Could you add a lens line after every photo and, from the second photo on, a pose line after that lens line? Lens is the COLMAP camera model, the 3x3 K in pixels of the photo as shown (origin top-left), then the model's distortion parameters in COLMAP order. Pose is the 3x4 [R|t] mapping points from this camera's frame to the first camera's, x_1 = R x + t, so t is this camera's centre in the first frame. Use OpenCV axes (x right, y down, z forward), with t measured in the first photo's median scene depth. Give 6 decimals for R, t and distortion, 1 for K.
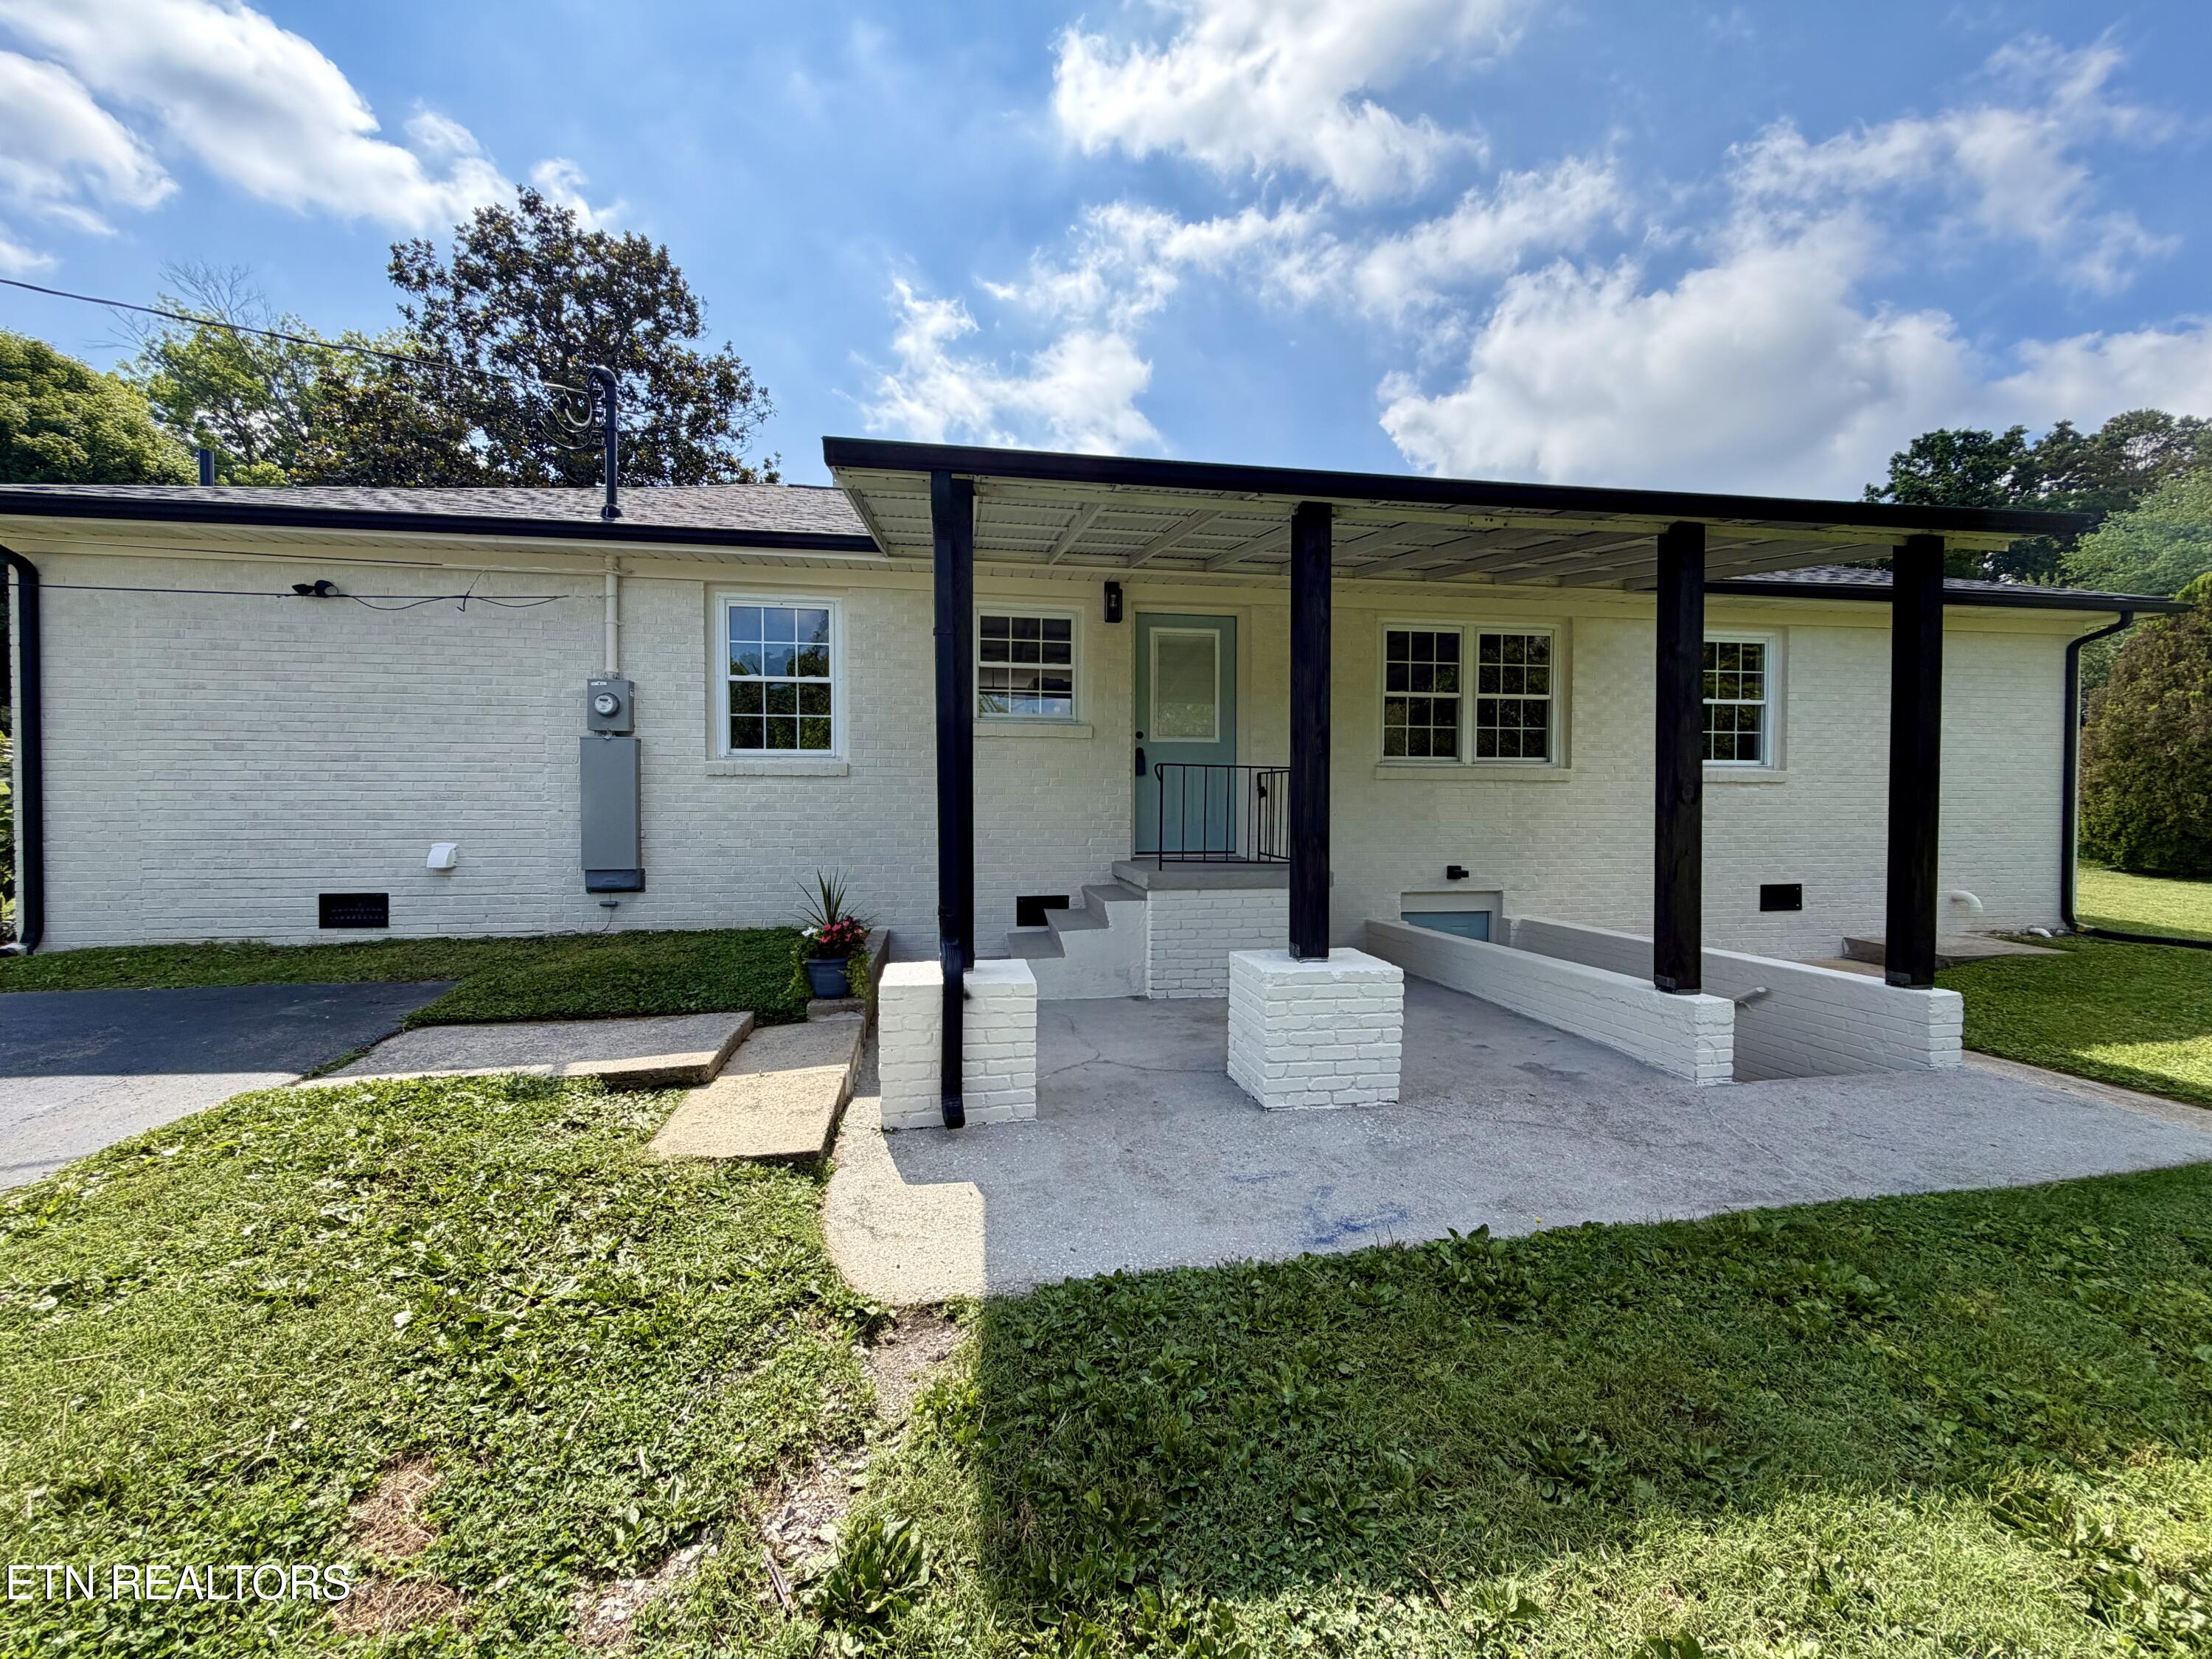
lens RADIAL K [[894.7, 0, 1112.0], [0, 894.7, 831.6], [0, 0, 1]] dist [0.000314, -0.000244]
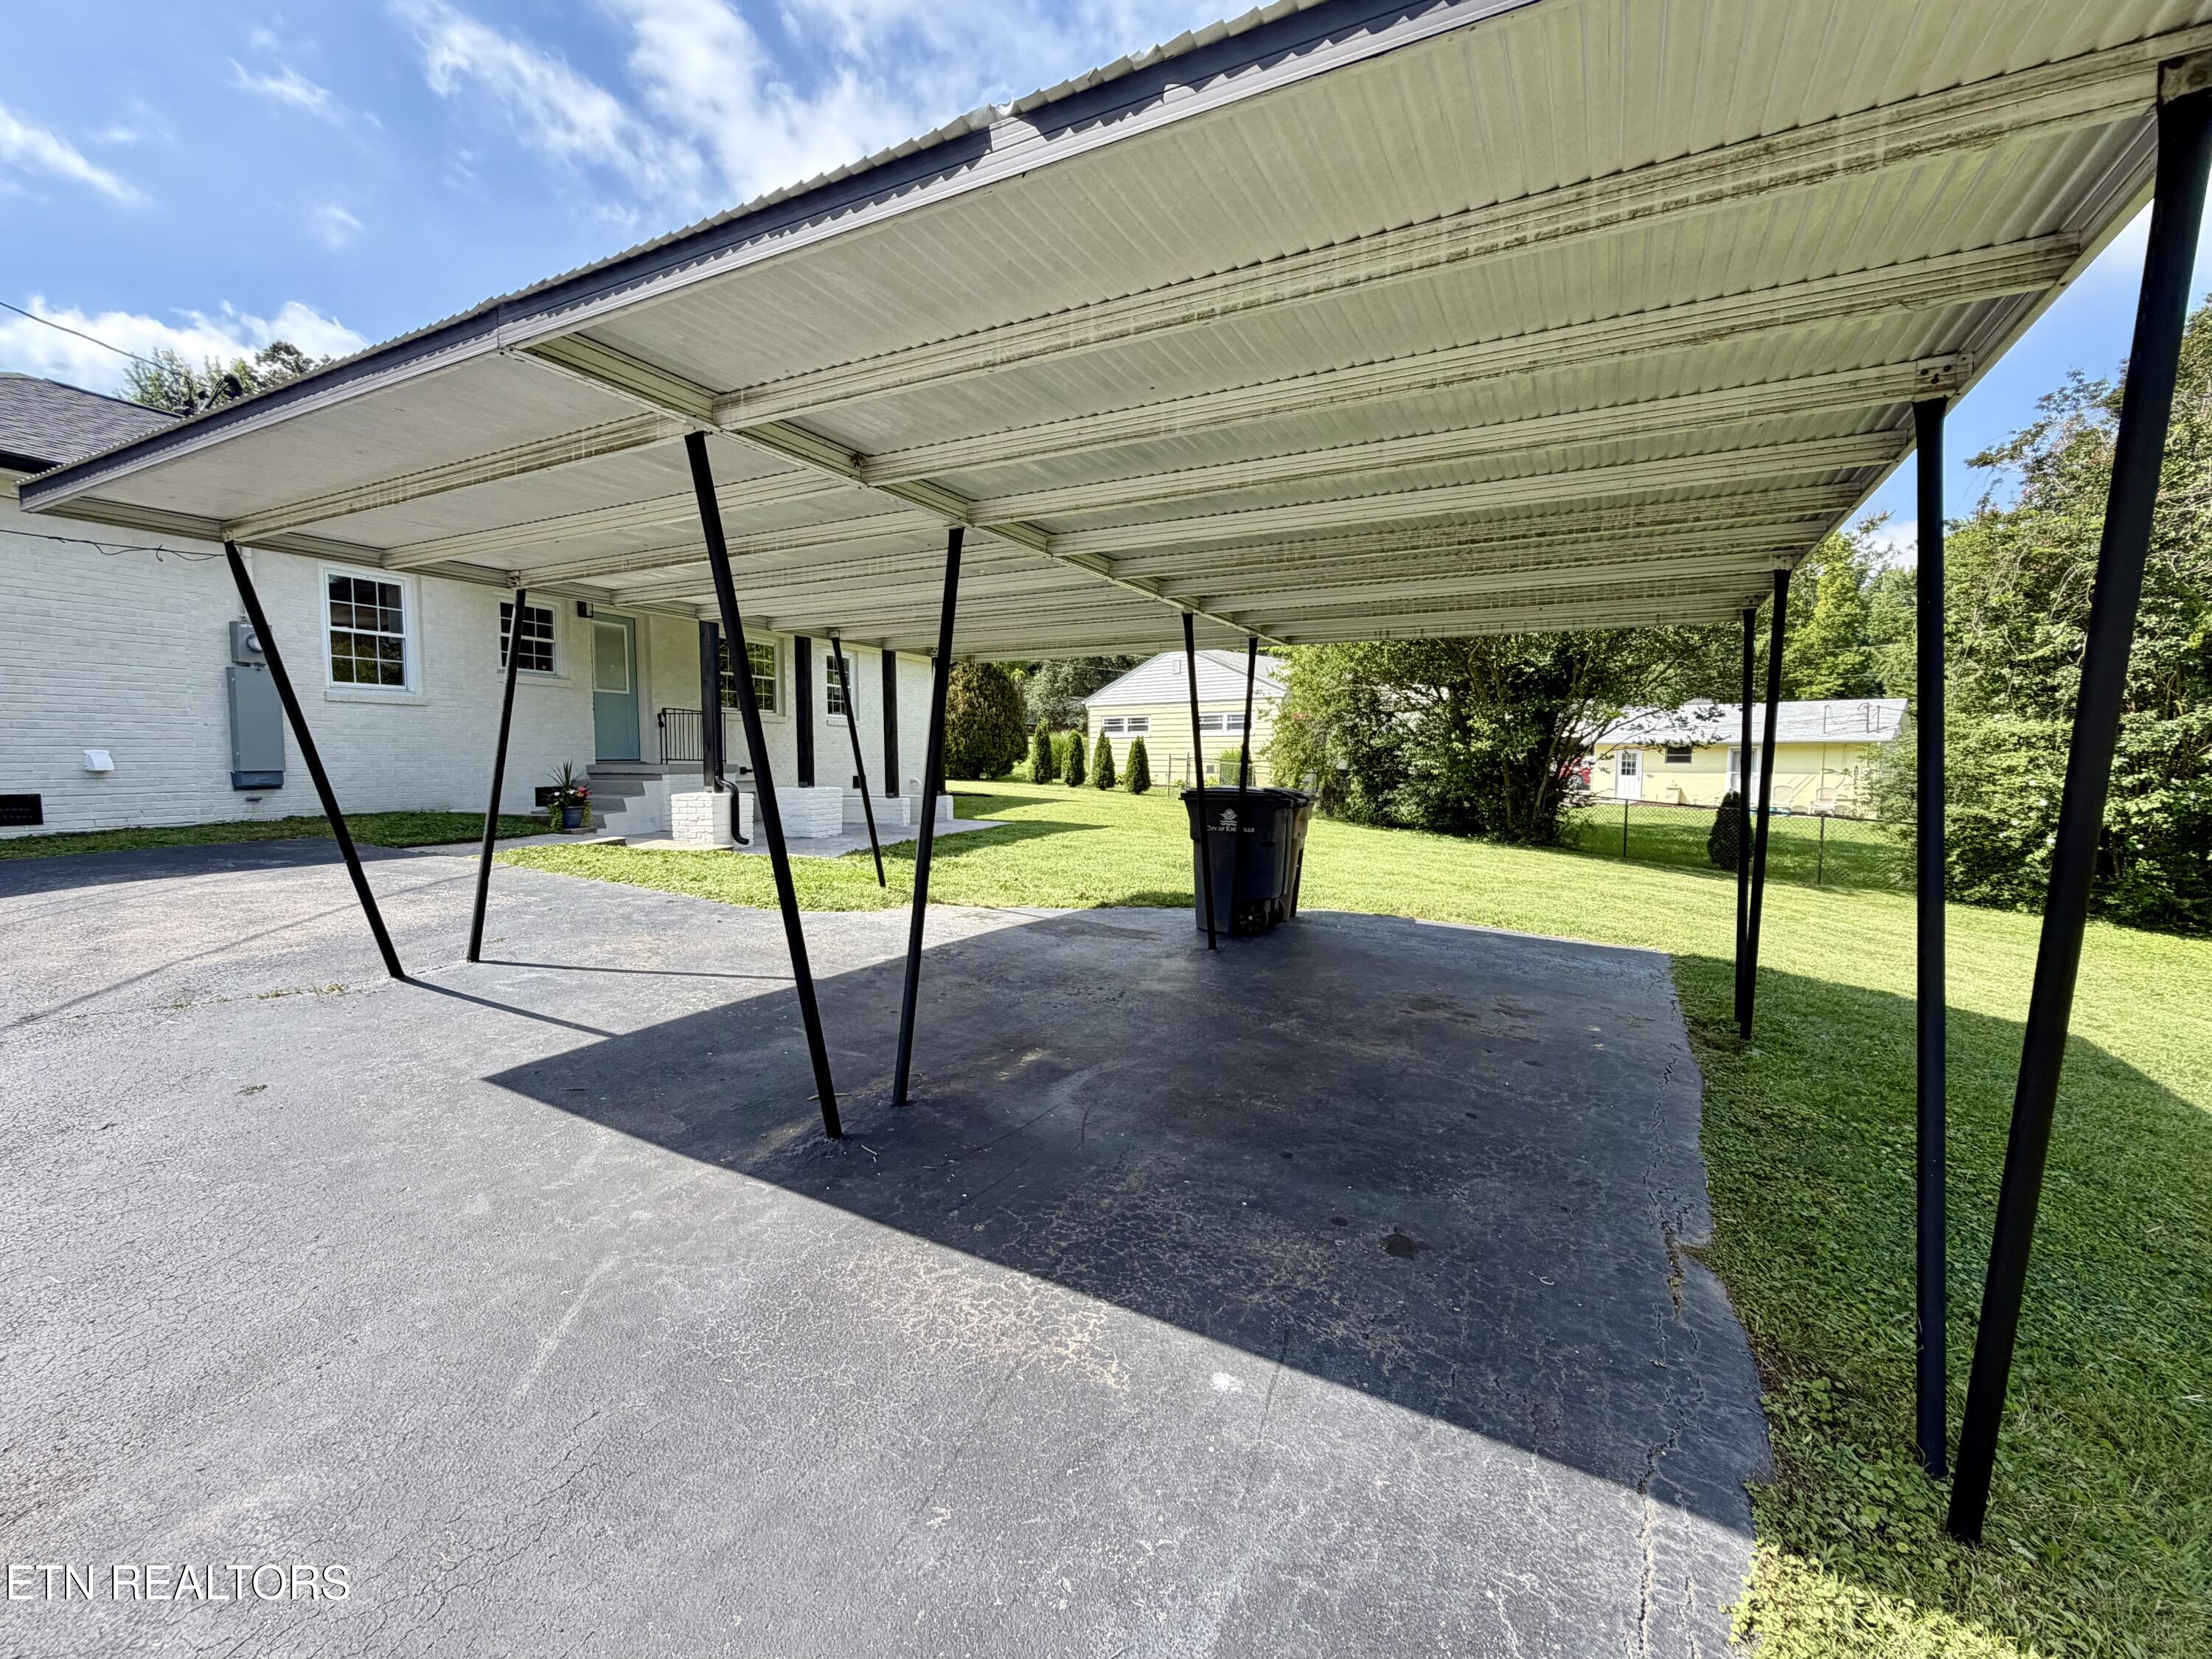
lens RADIAL K [[964.2, 0, 1104.8], [0, 964.2, 825.7], [0, 0, 1]] dist [-0.000947, -0.000257]
pose [[0.478697, -0.064769, 0.875588, -1.085684], [0.021881, 0.997846, 0.061850, 0.055679], [-0.877707, -0.010449, 0.479083, -0.667281]]
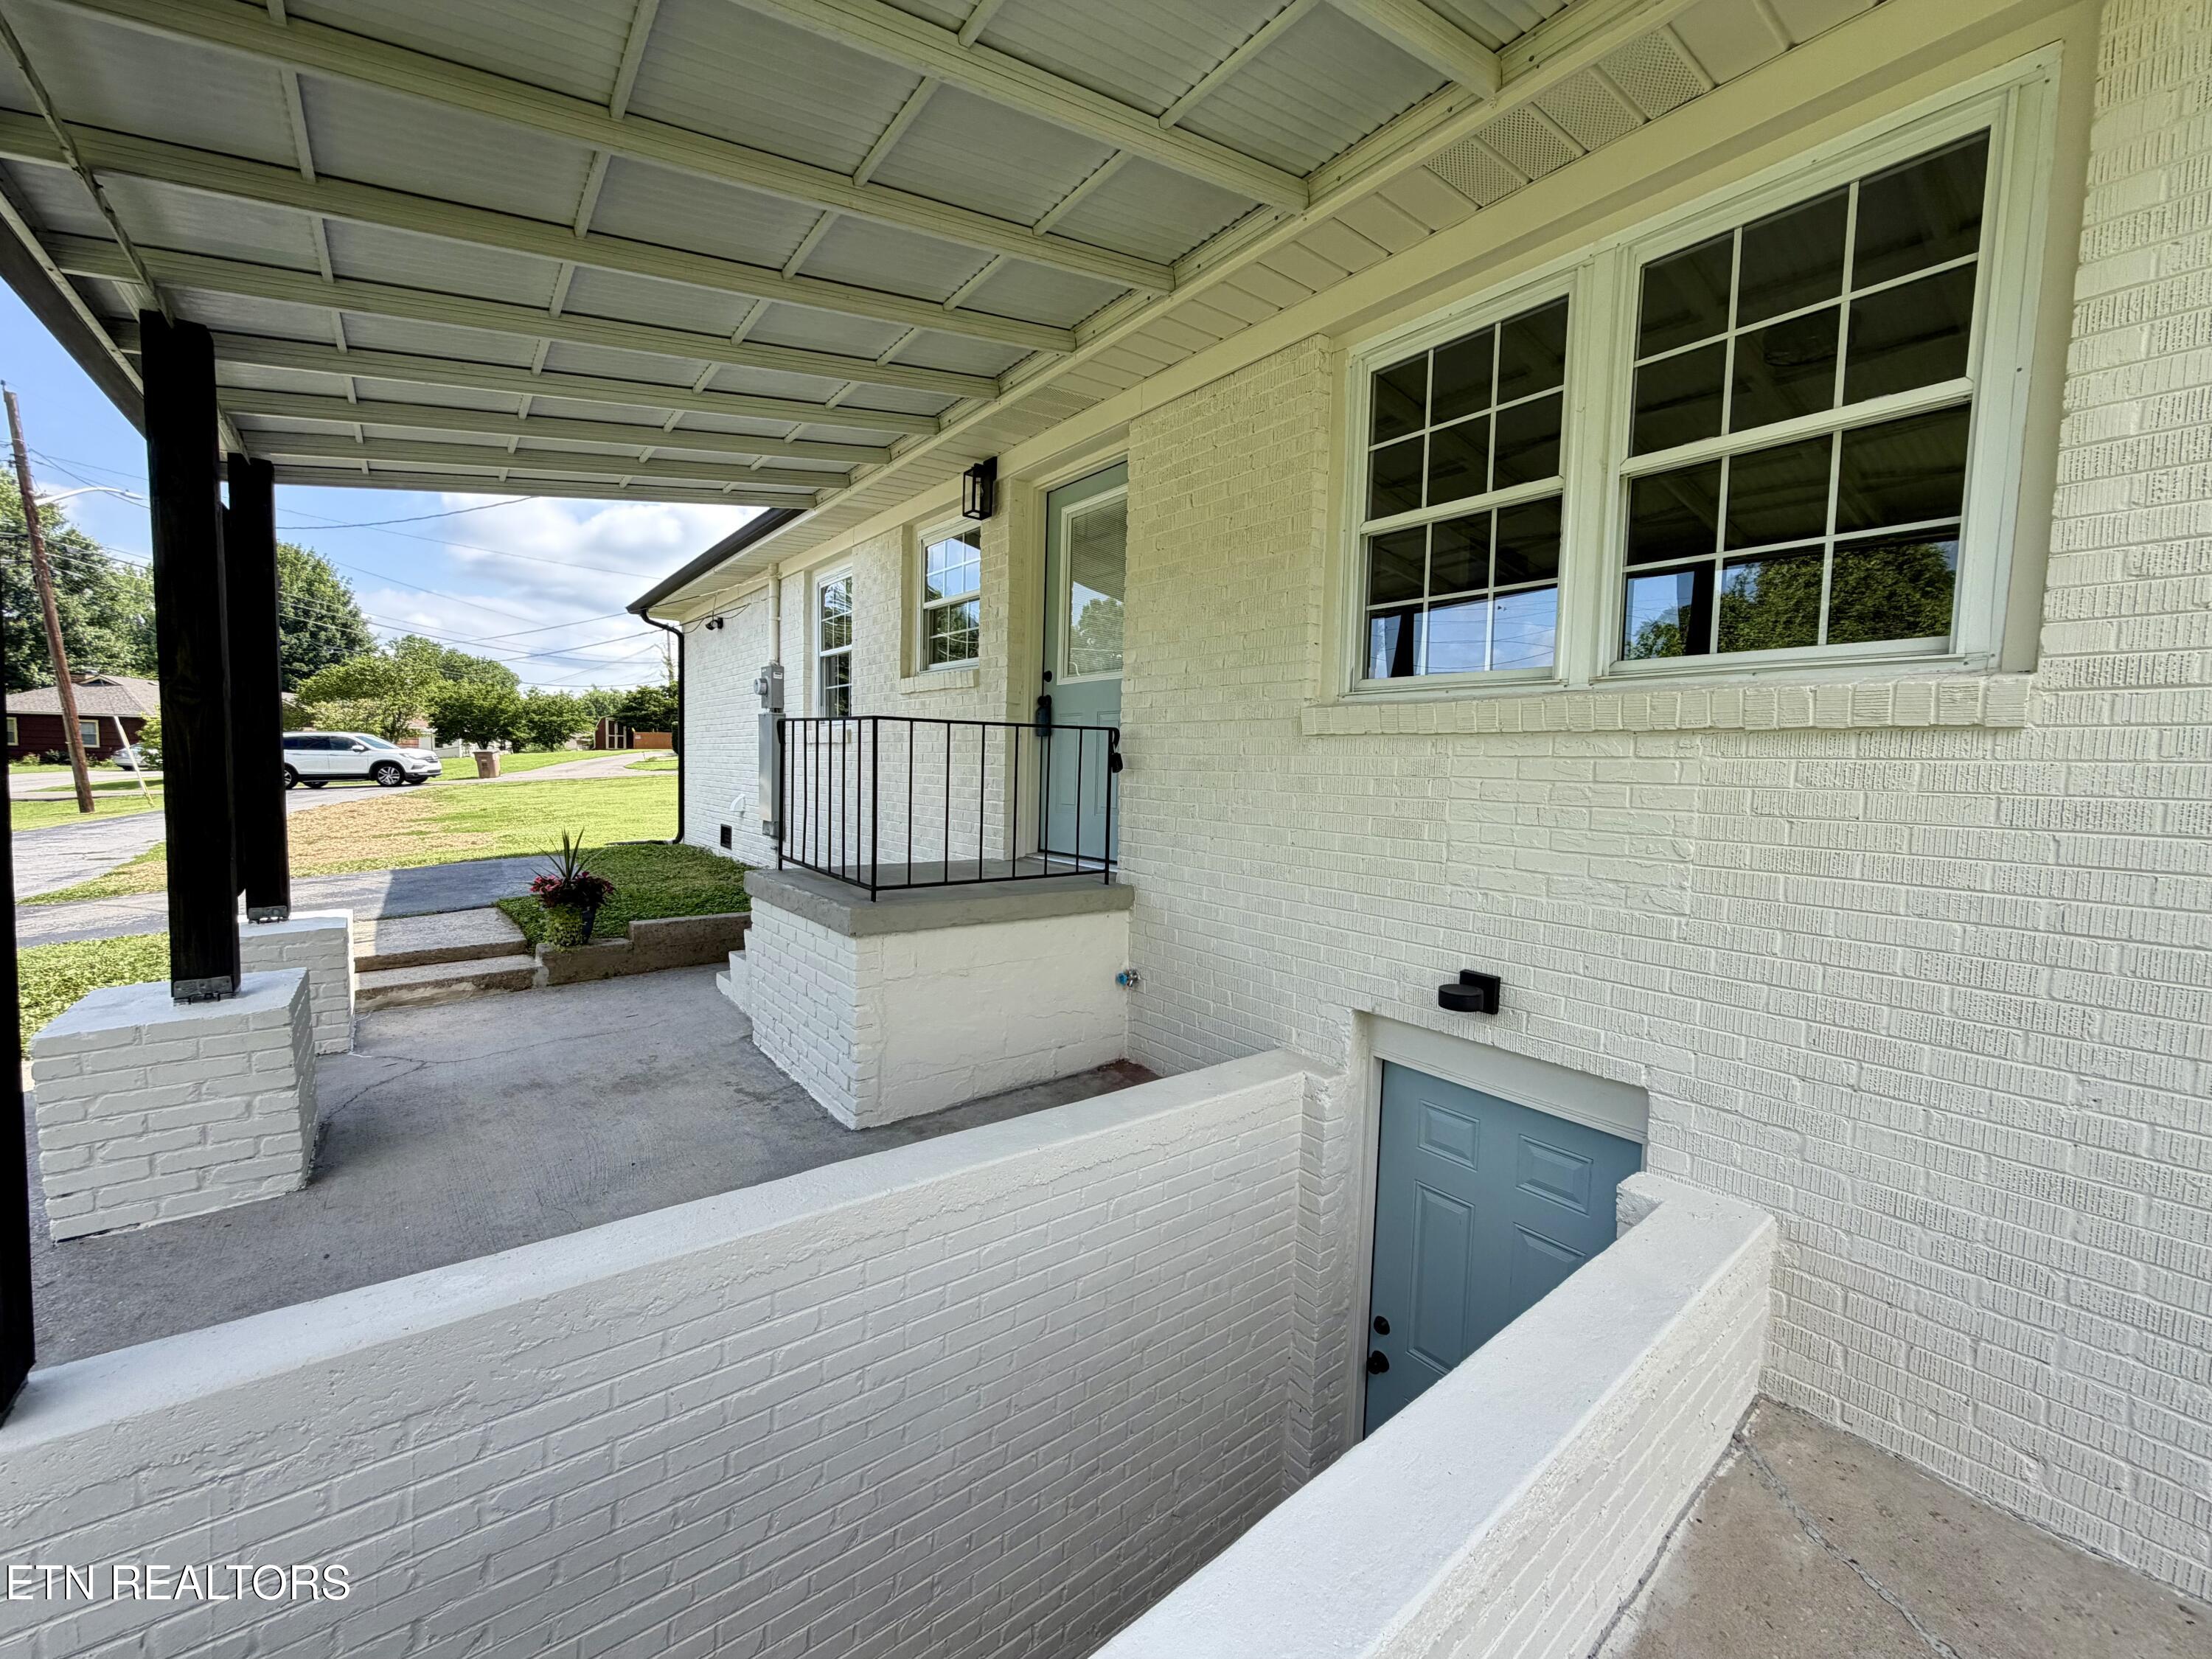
lens RADIAL K [[862.6, 0, 1108.1], [0, 862.6, 823.1], [0, 0, 1]] dist [0.000916, -0.000087]
pose [[0.493869, 0.069948, -0.866718, 0.642736], [-0.040594, 0.997527, 0.057374, -0.037989], [0.868588, 0.006848, 0.495488, 0.744481]]
